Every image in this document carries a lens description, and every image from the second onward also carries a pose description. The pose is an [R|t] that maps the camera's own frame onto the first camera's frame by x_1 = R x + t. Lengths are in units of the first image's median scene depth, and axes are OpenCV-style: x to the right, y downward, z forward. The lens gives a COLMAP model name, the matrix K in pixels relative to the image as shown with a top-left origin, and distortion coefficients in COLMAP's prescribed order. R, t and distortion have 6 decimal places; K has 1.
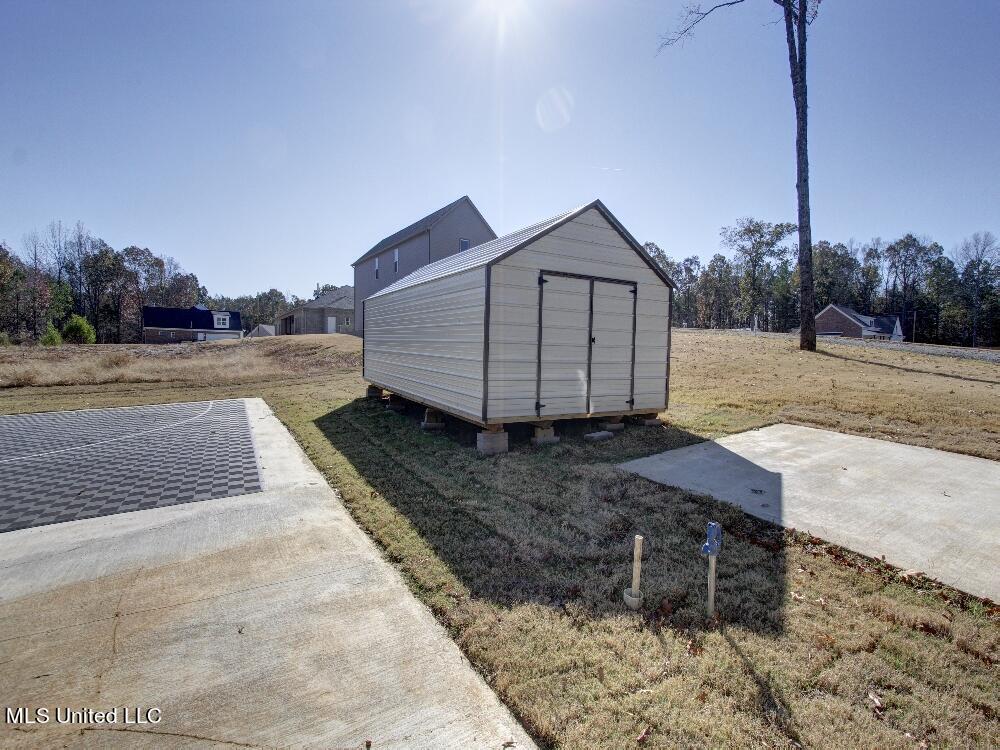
lens RADIAL K [[459.7, 0, 509.0], [0, 459.7, 370.0], [0, 0, 1]] dist [-0.017874, 0.001382]
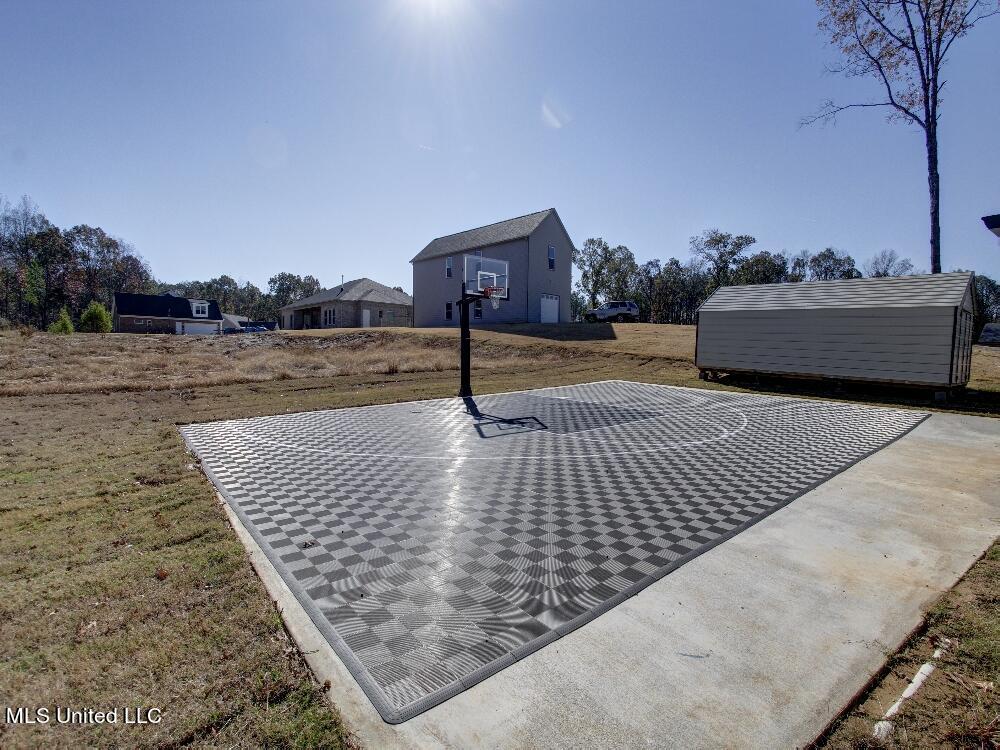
lens RADIAL K [[459.7, 0, 509.6], [0, 459.7, 365.1], [0, 0, 1]] dist [-0.015328, 0.001087]
pose [[0.986383, 0.001837, 0.164455, -0.171599], [-0.002728, 0.999983, 0.005188, 0.001805], [-0.164443, -0.005566, 0.986371, -0.047698]]
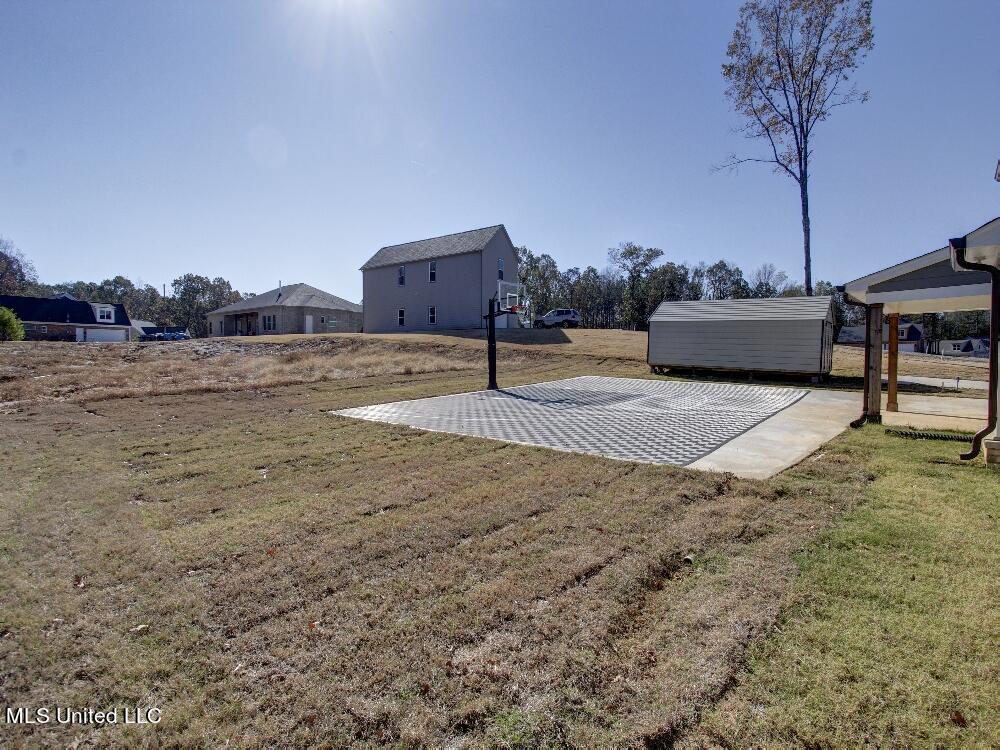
lens RADIAL K [[459.7, 0, 509.0], [0, 459.7, 370.0], [0, 0, 1]] dist [-0.017874, 0.001382]
pose [[0.941374, -0.018190, 0.336874, -0.223909], [0.015942, 0.999828, 0.009437, 0.003115], [-0.336988, -0.003513, 0.941502, -0.084064]]
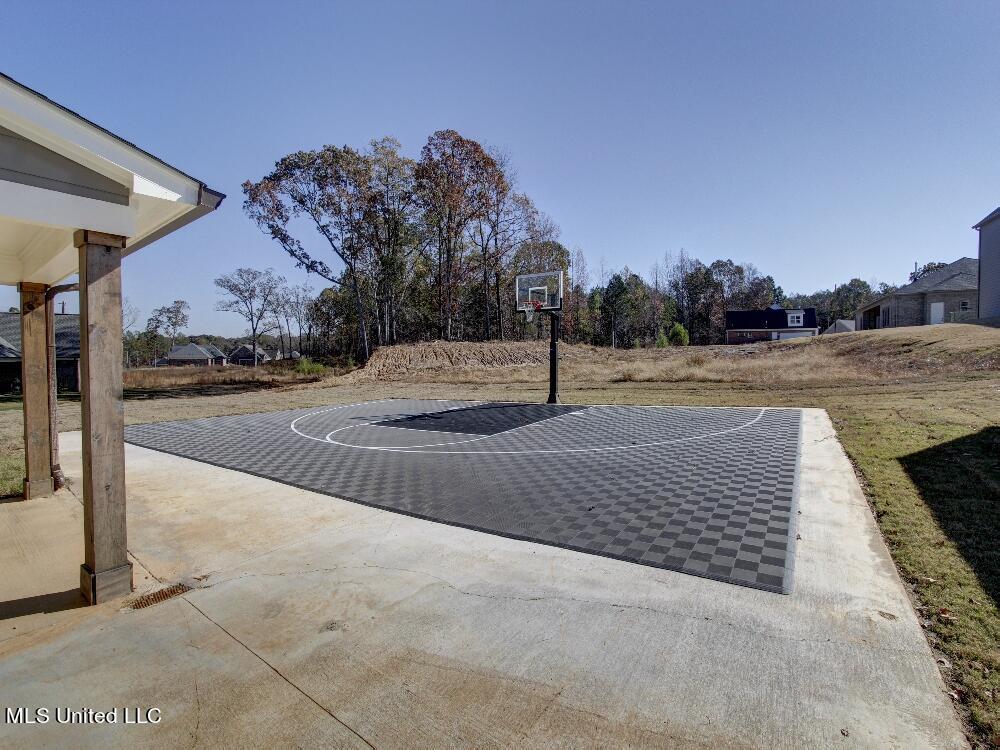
lens RADIAL K [[459.7, 0, 509.0], [0, 459.7, 370.0], [0, 0, 1]] dist [-0.017874, 0.001382]
pose [[0.432011, 0.021746, -0.901606, -0.011054], [-0.019084, 0.999706, 0.014968, -0.001497], [0.901666, 0.010740, 0.432299, 0.027326]]
